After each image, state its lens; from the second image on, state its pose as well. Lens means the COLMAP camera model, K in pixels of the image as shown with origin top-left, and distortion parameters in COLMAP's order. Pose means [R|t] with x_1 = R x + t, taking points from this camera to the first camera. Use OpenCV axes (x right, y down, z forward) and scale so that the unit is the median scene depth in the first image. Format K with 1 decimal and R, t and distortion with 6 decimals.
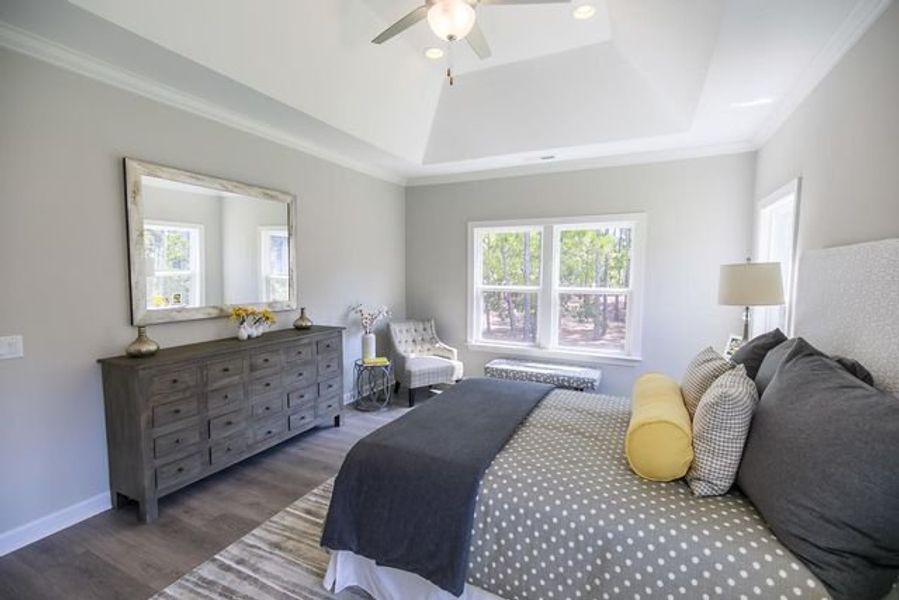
lens RADIAL K [[401.3, 0, 453.9], [0, 401.3, 300.7], [0, 0, 1]] dist [0.004361, 0.000187]
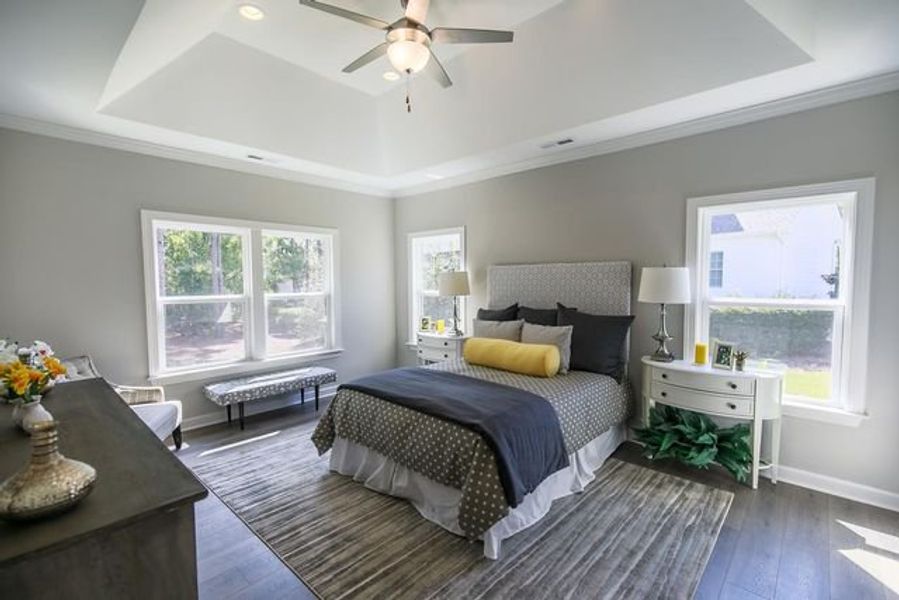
lens RADIAL K [[401.3, 0, 453.9], [0, 401.3, 300.7], [0, 0, 1]] dist [0.004361, 0.000187]
pose [[0.289390, -0.058064, 0.955449, -0.565208], [0.075000, 0.996465, 0.037841, -0.021389], [-0.954269, 0.060707, 0.292722, 0.303984]]
